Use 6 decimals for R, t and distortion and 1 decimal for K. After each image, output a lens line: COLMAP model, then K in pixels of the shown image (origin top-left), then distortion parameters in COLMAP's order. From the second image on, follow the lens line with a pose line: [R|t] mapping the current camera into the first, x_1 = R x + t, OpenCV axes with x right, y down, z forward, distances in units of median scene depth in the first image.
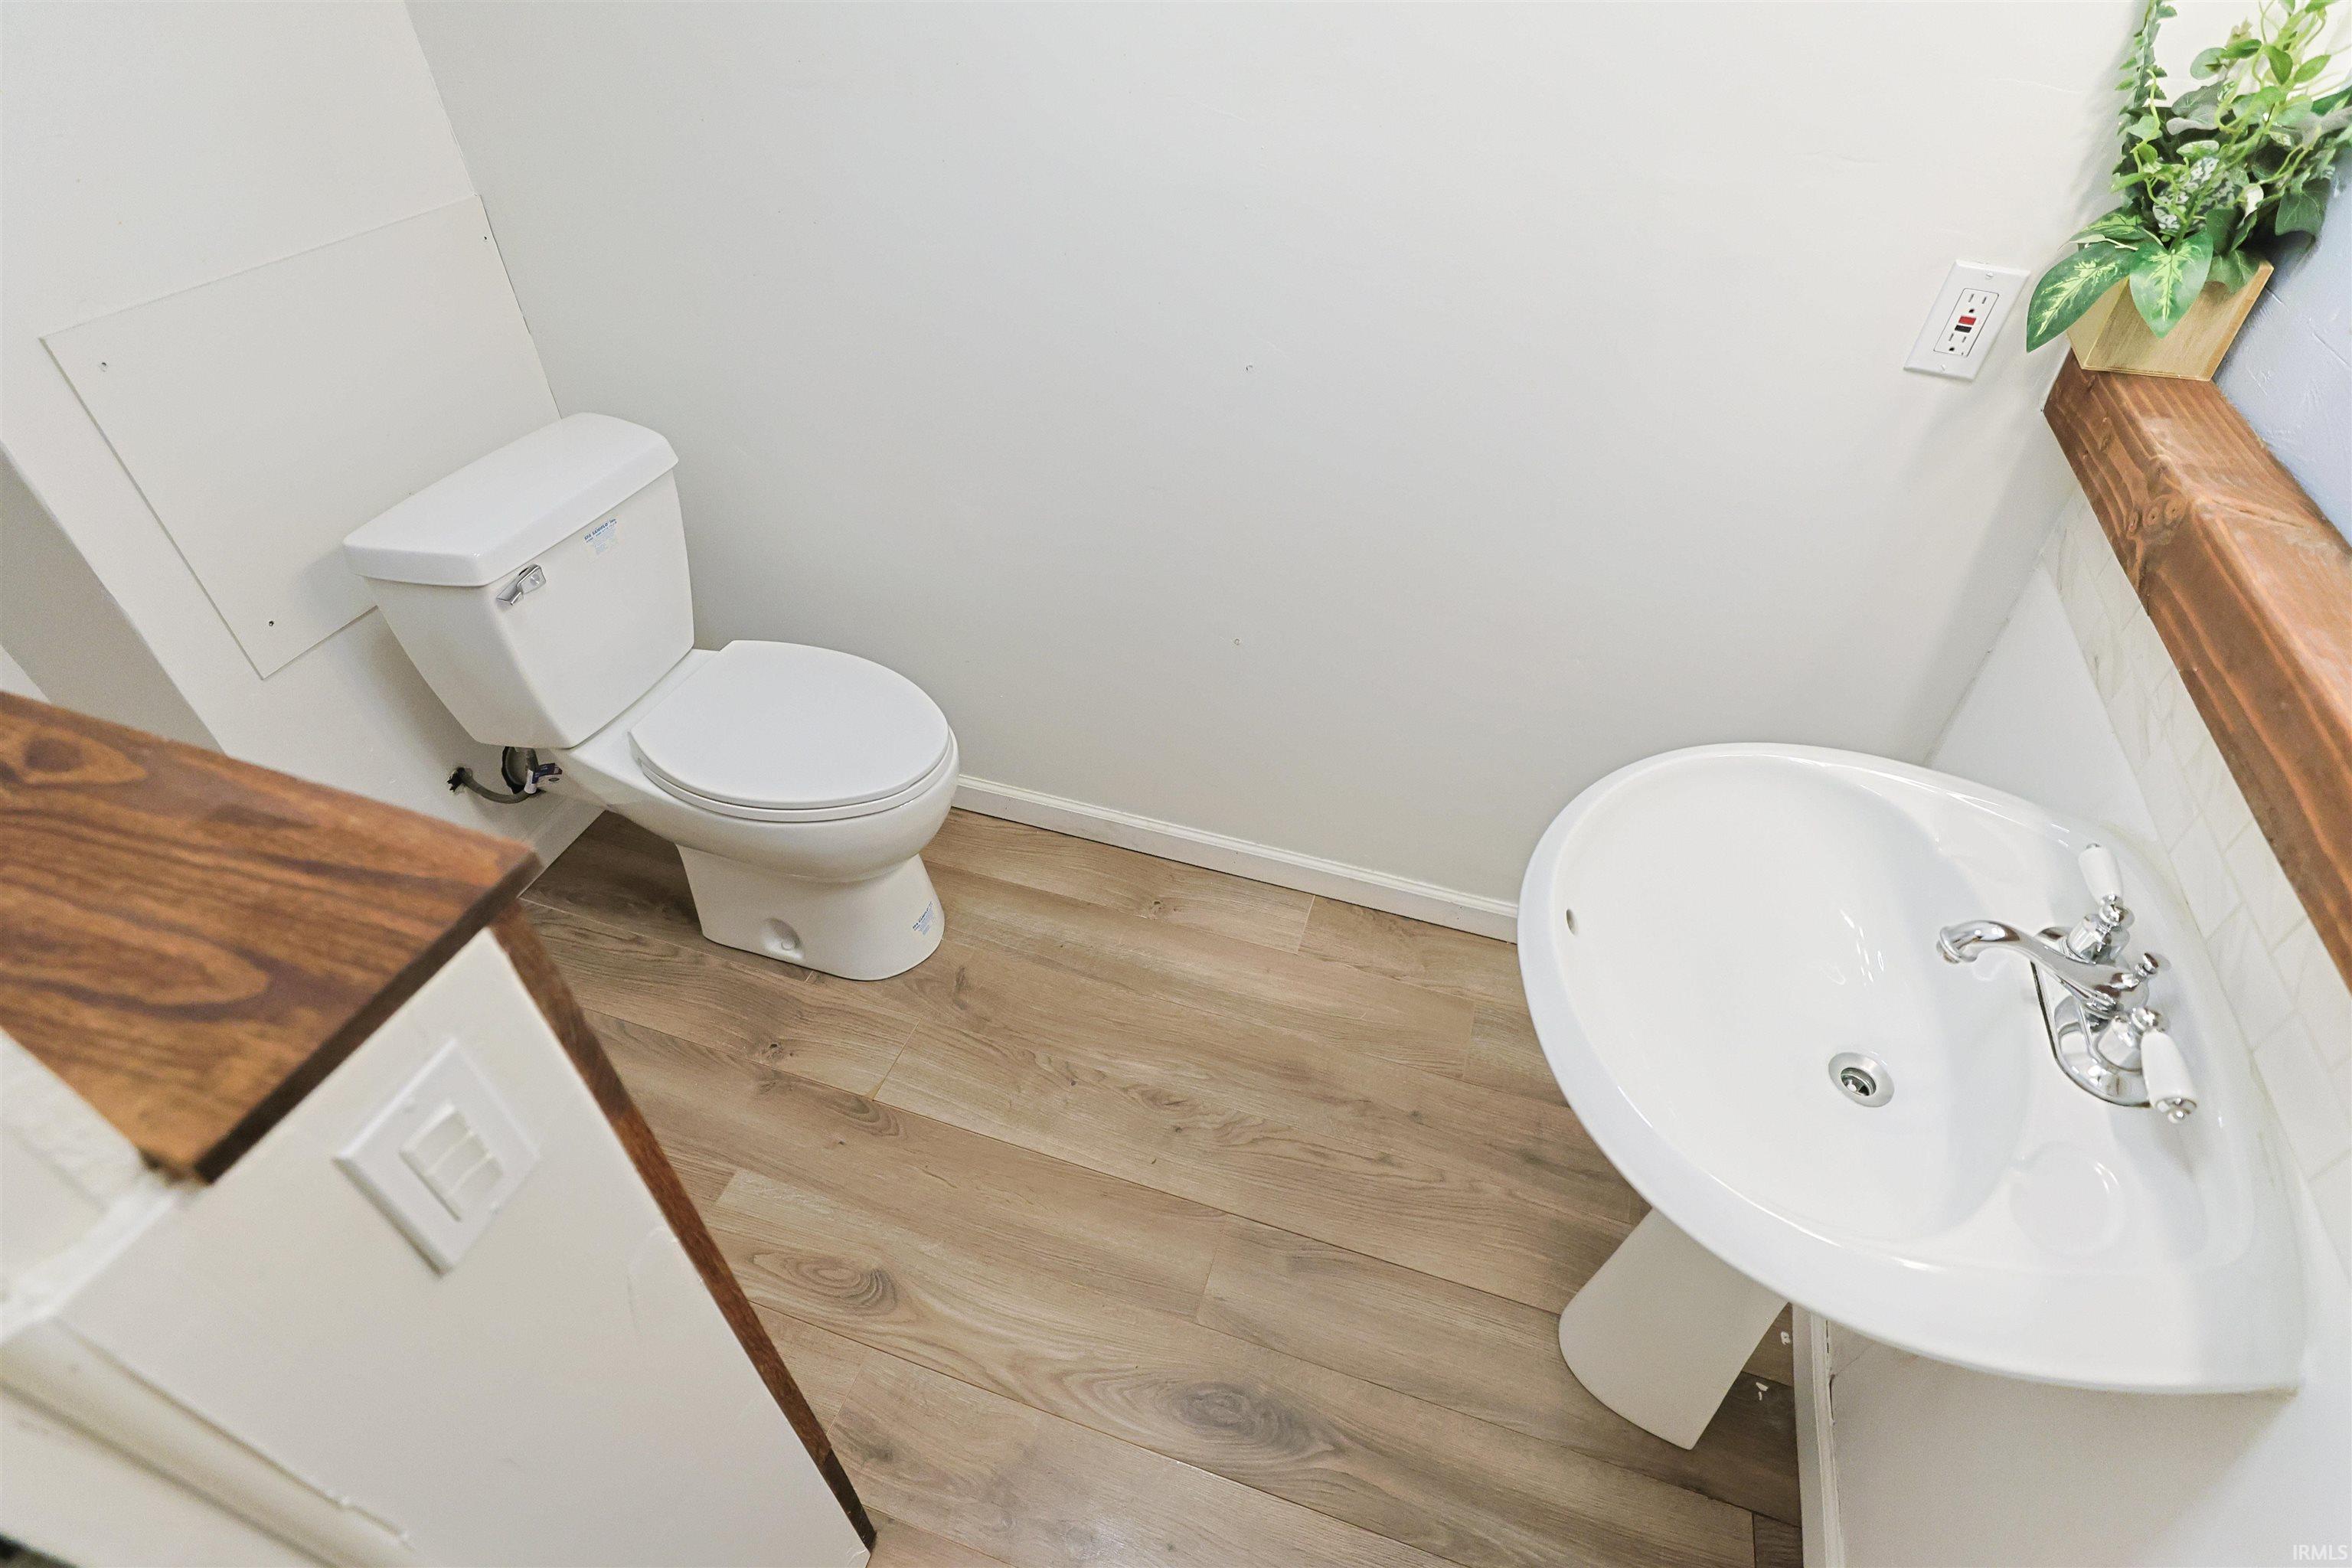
lens RADIAL K [[1127.1, 0, 1189.4], [0, 1127.1, 778.3], [0, 0, 1]] dist [-0.015414, 0.008962]
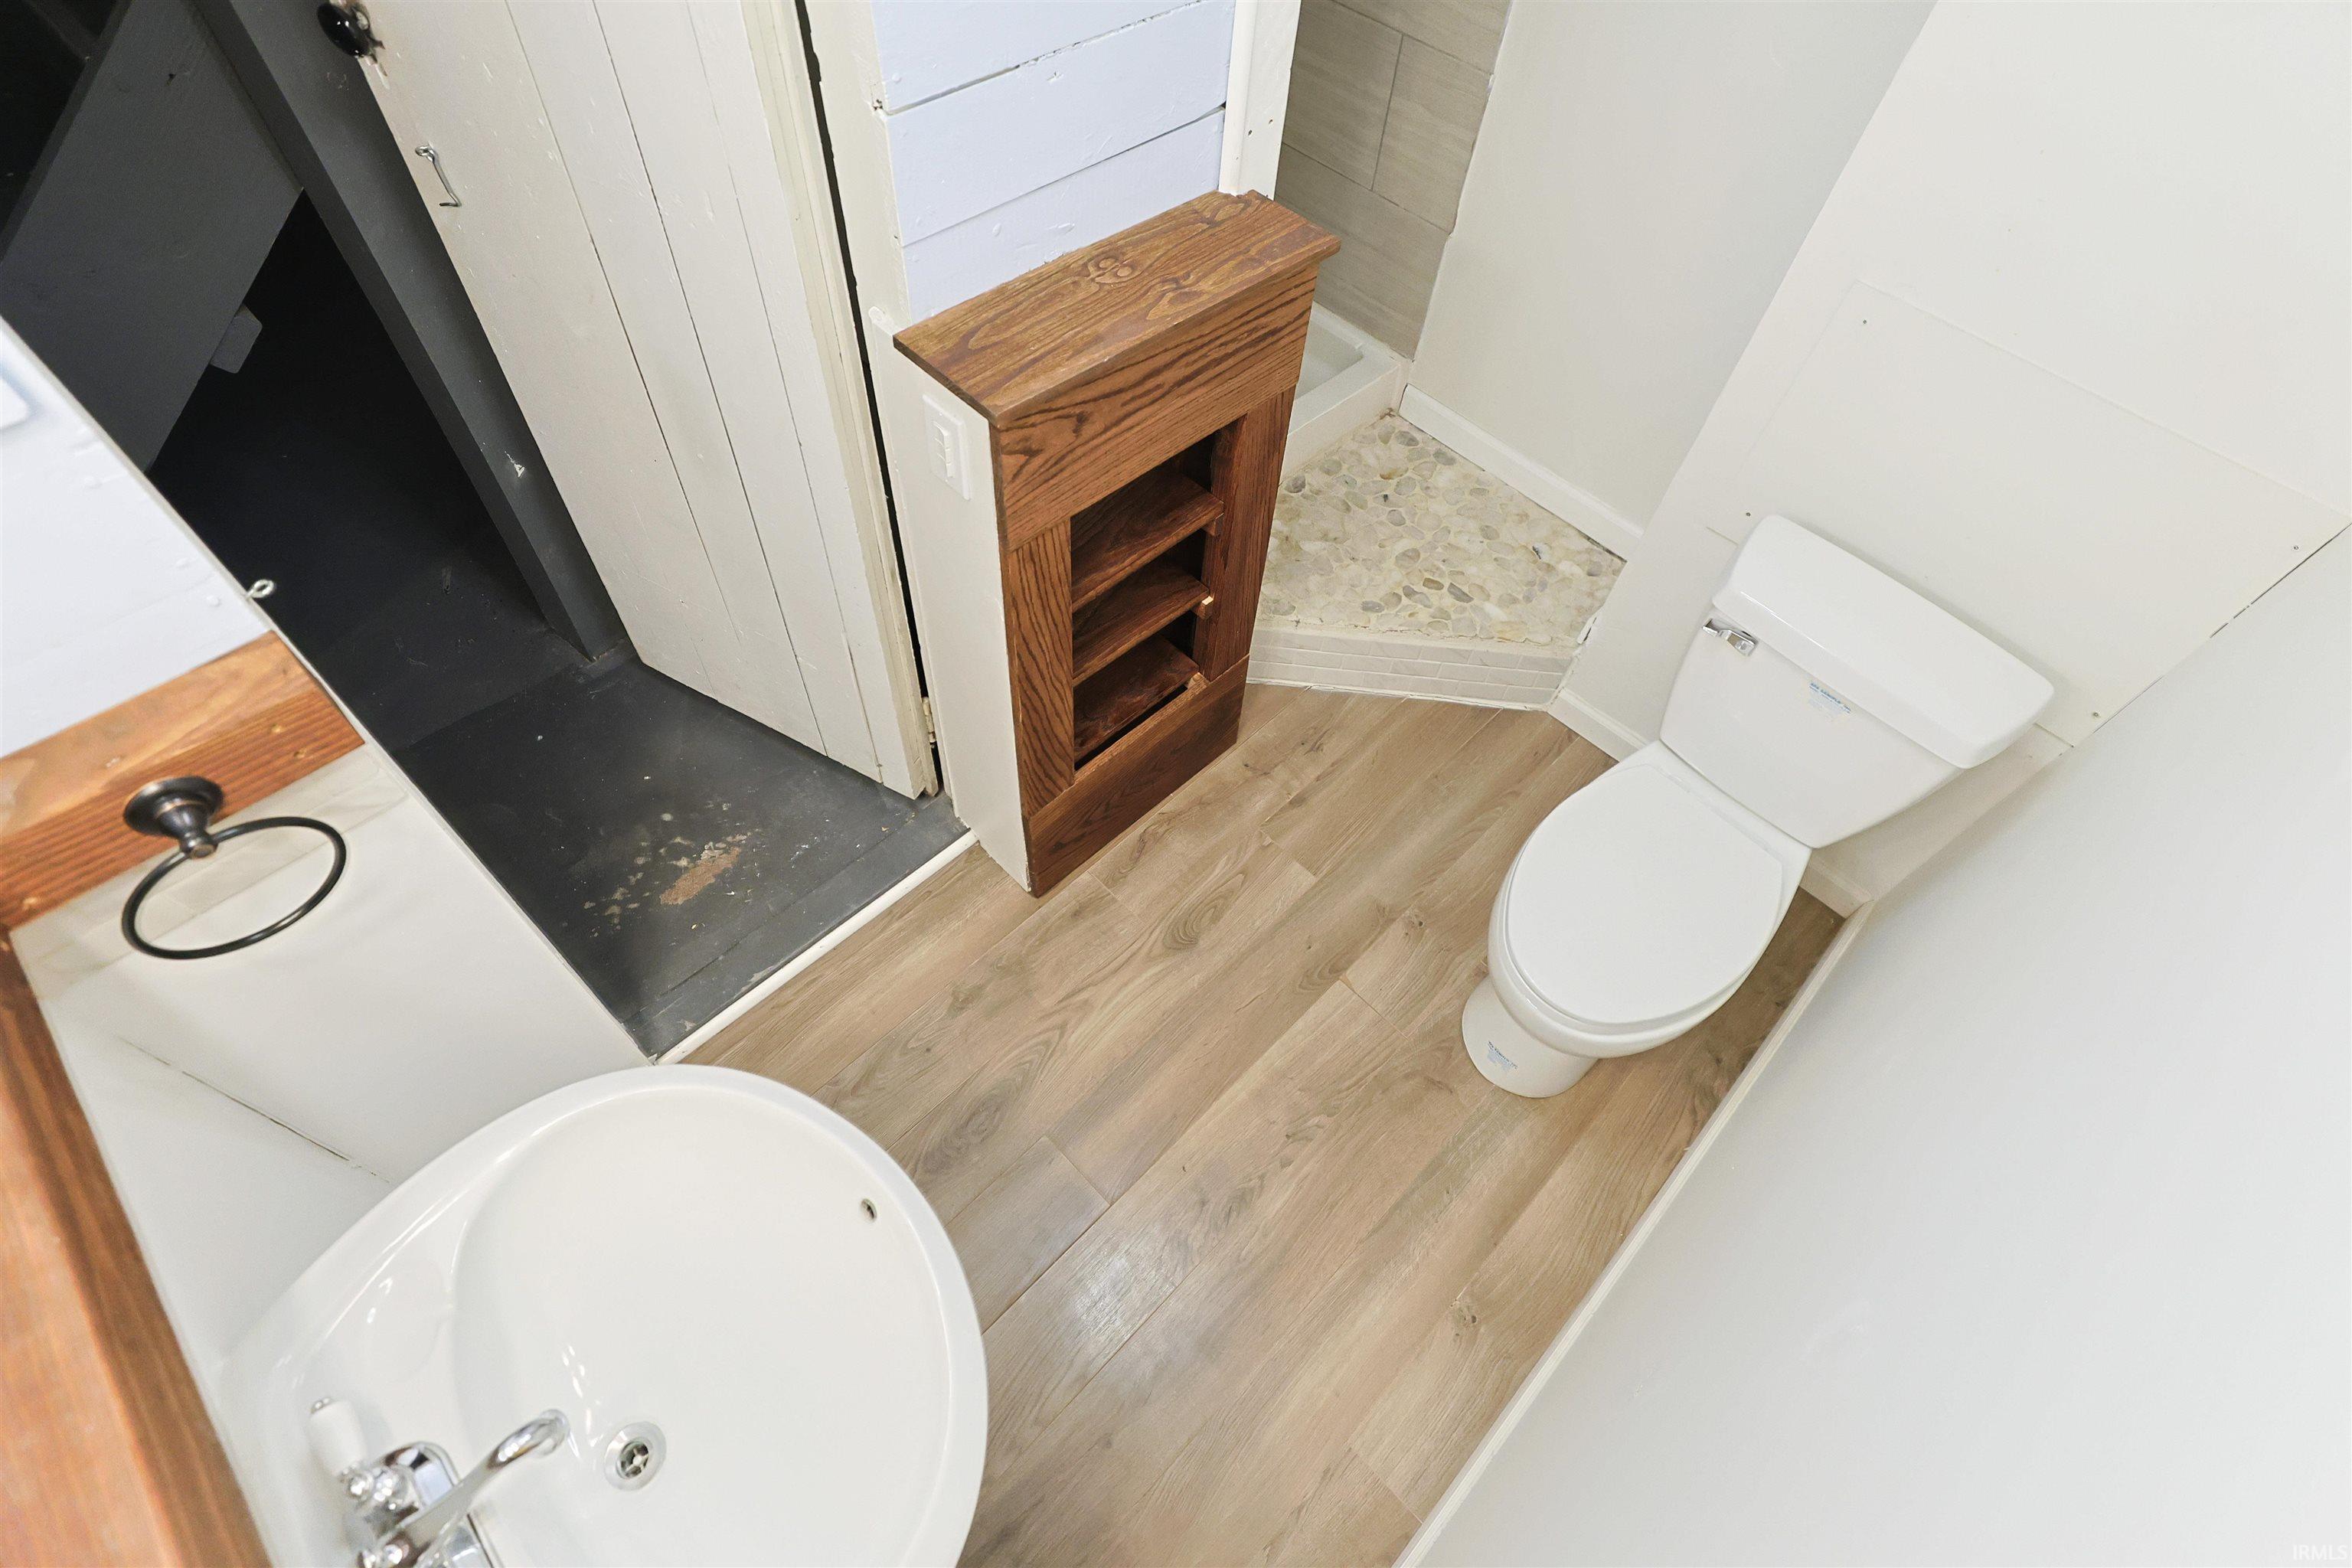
lens RADIAL K [[1127.1, 0, 1178.8], [0, 1127.1, 785.1], [0, 0, 1]] dist [-0.015414, 0.008962]
pose [[-0.461598, 0.712854, -0.527983, 0.278736], [-0.631353, 0.154102, 0.760030, -0.542707], [0.623154, 0.684172, 0.378929, 0.301526]]
